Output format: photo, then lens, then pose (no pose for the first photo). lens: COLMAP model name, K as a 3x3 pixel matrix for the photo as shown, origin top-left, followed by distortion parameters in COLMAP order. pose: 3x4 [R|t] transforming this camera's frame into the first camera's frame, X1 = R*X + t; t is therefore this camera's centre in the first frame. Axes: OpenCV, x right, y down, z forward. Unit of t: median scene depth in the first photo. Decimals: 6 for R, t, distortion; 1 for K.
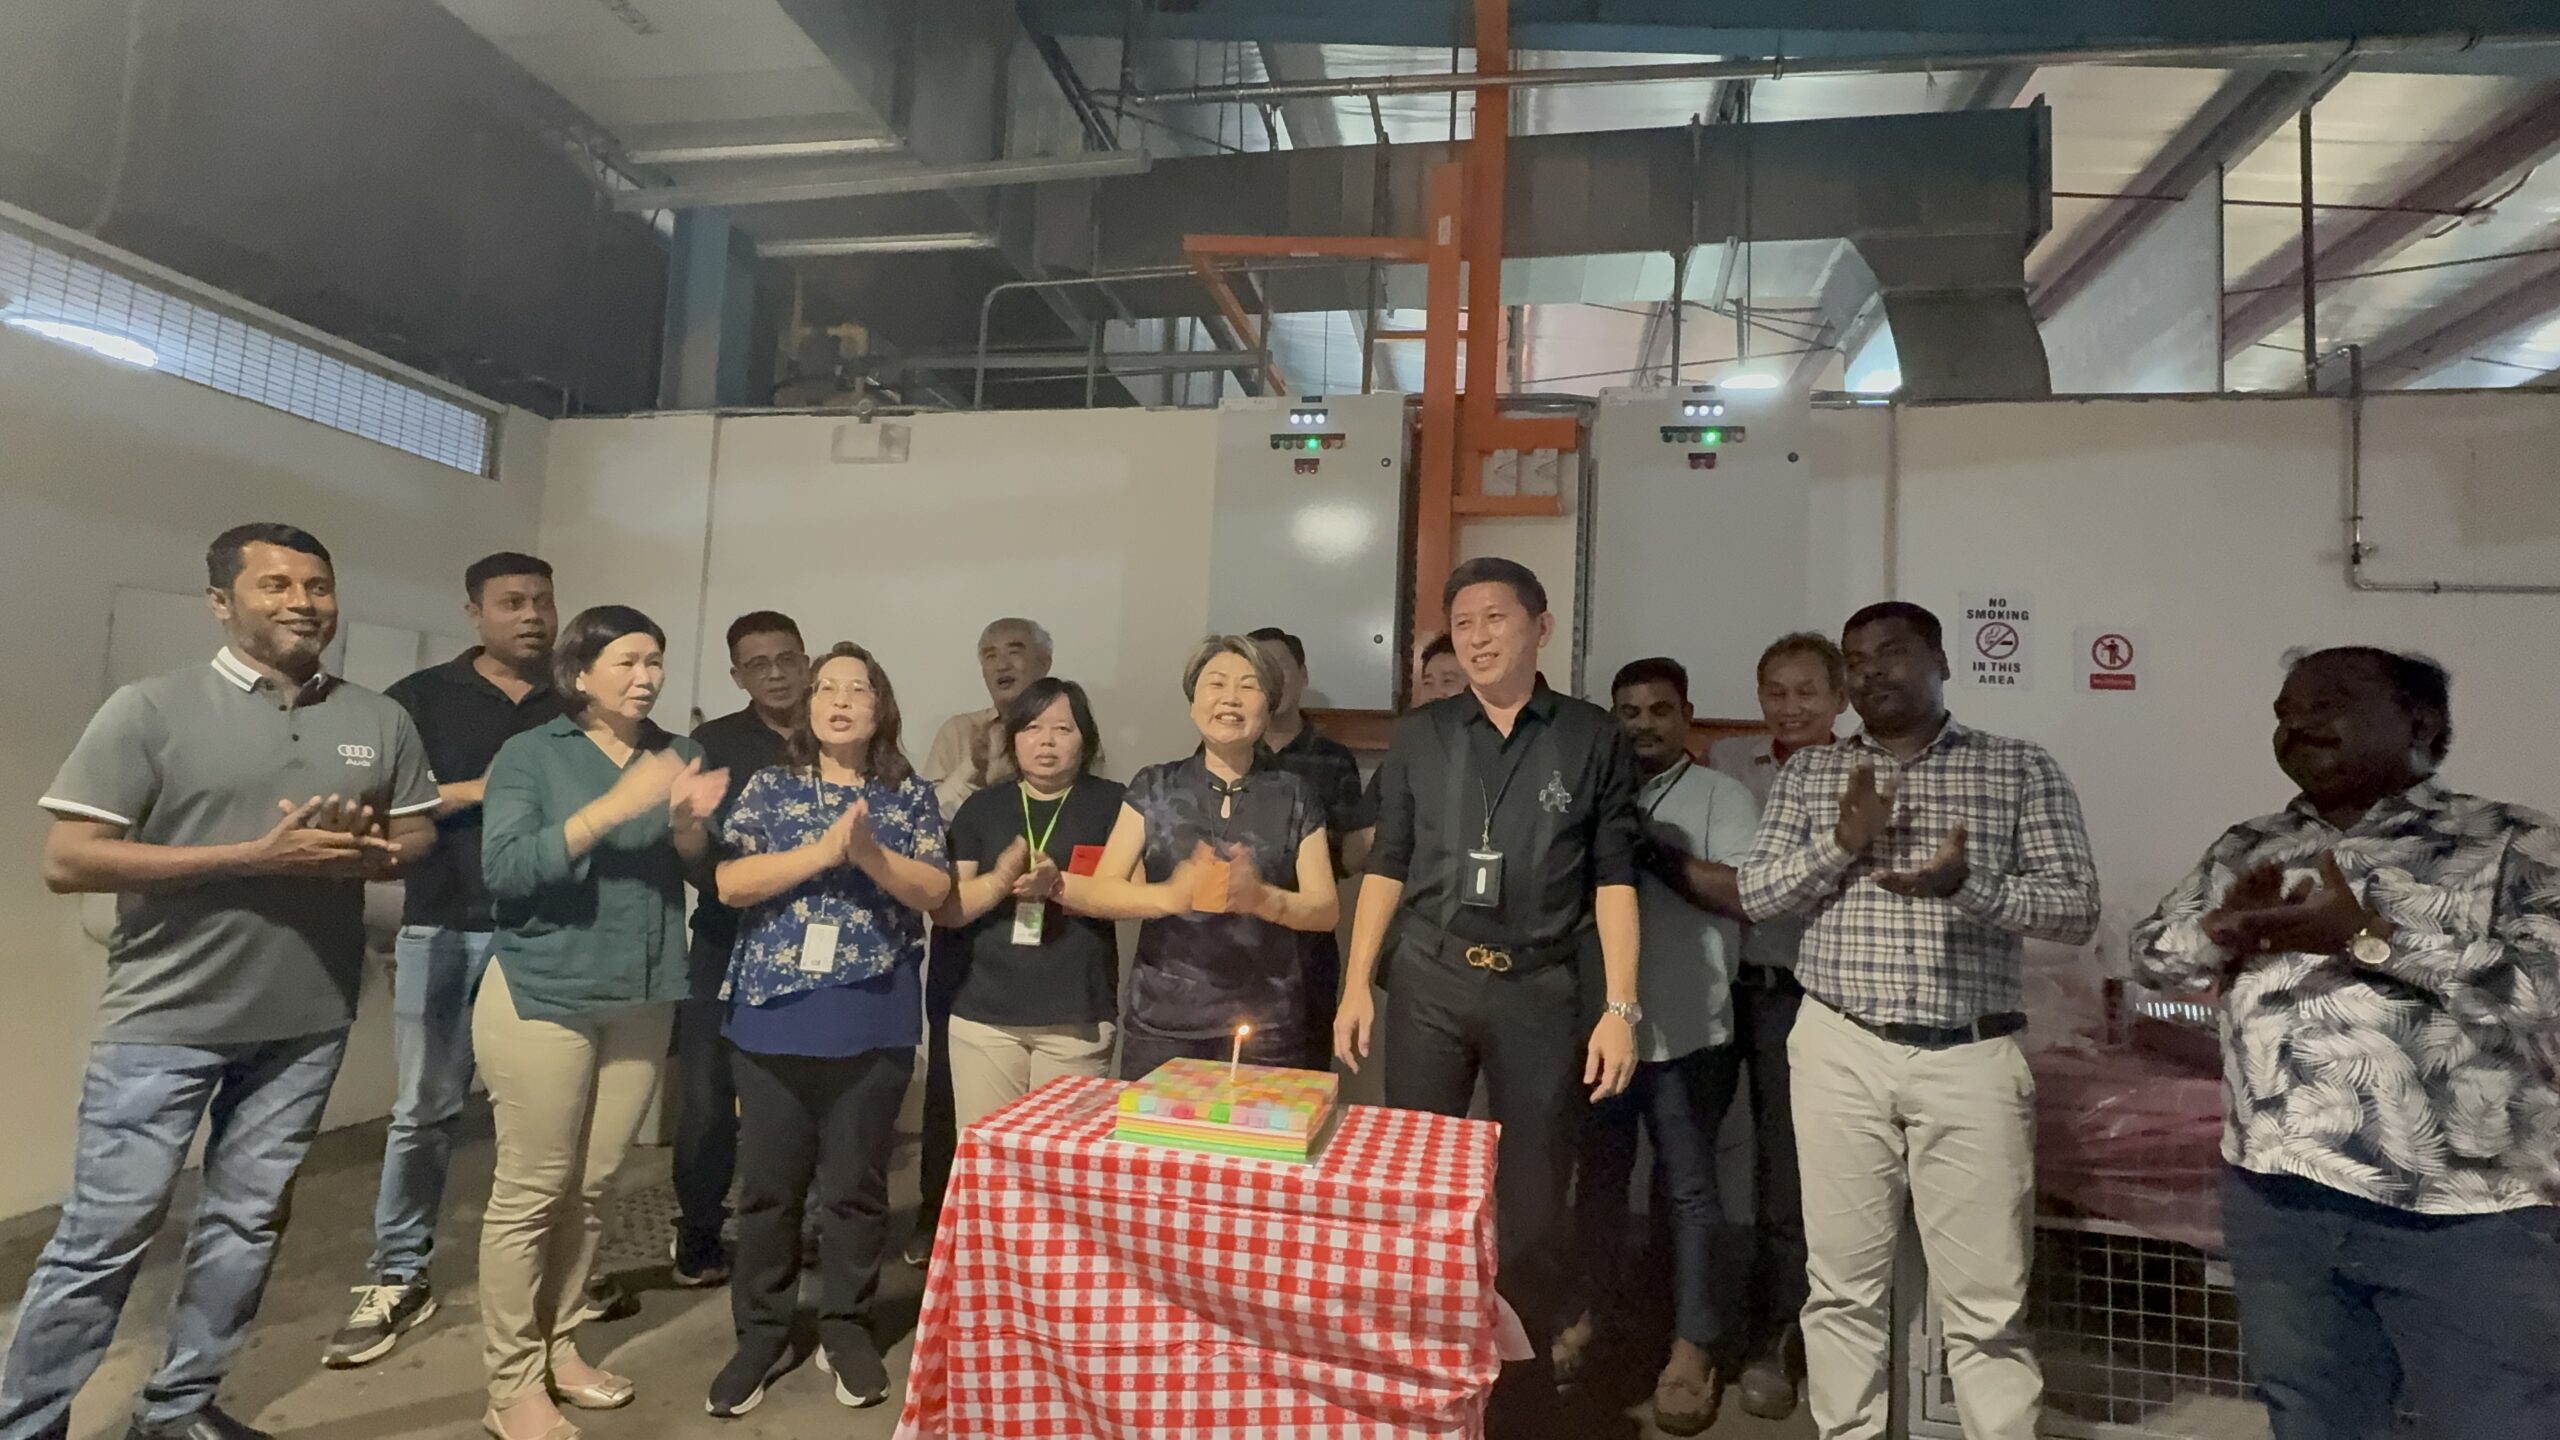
lens RADIAL K [[1198.6, 0, 1277.1], [0, 1198.6, 708.7], [0, 0, 1]] dist [0.029073, -0.000013]
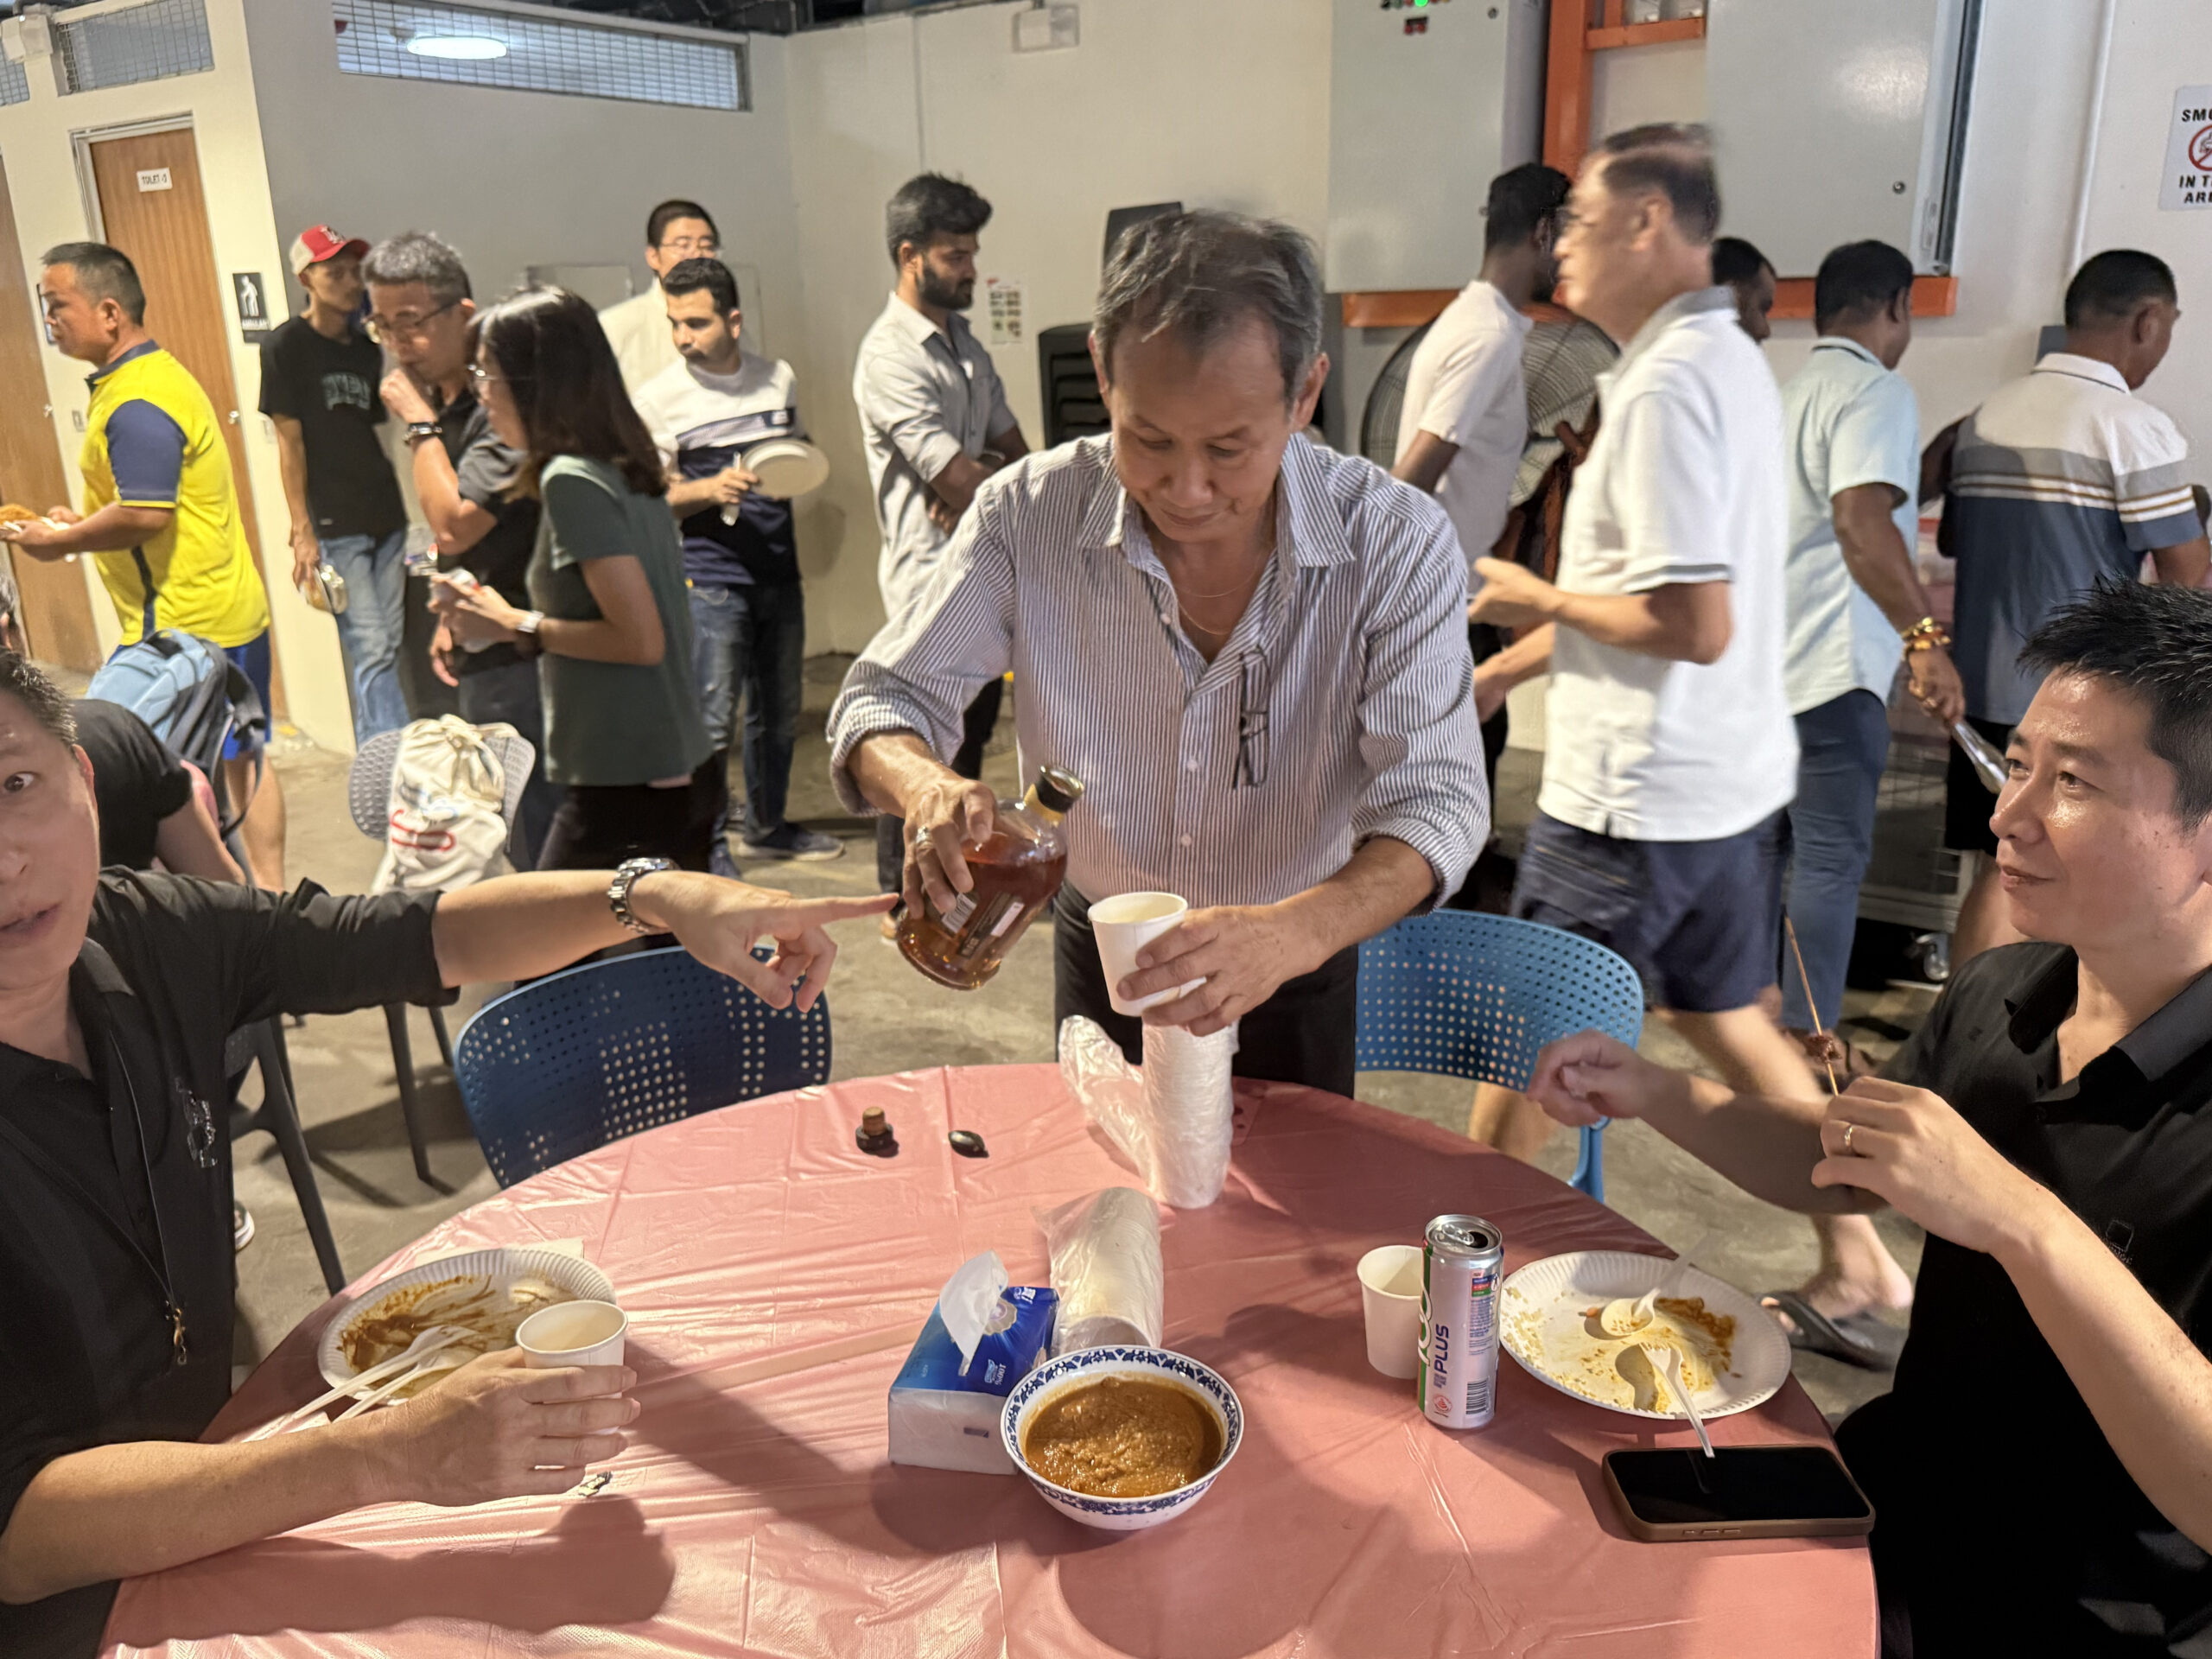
lens RADIAL K [[1682.1, 0, 1154.9], [0, 1682.1, 822.3], [0, 0, 1]] dist [0.000064, -0.014415]
pose [[0.913283, 0.053873, -0.403747, 0.408149], [0.092782, 0.937643, 0.334989, -0.073481], [0.396617, -0.343400, 0.851335, -0.444583]]
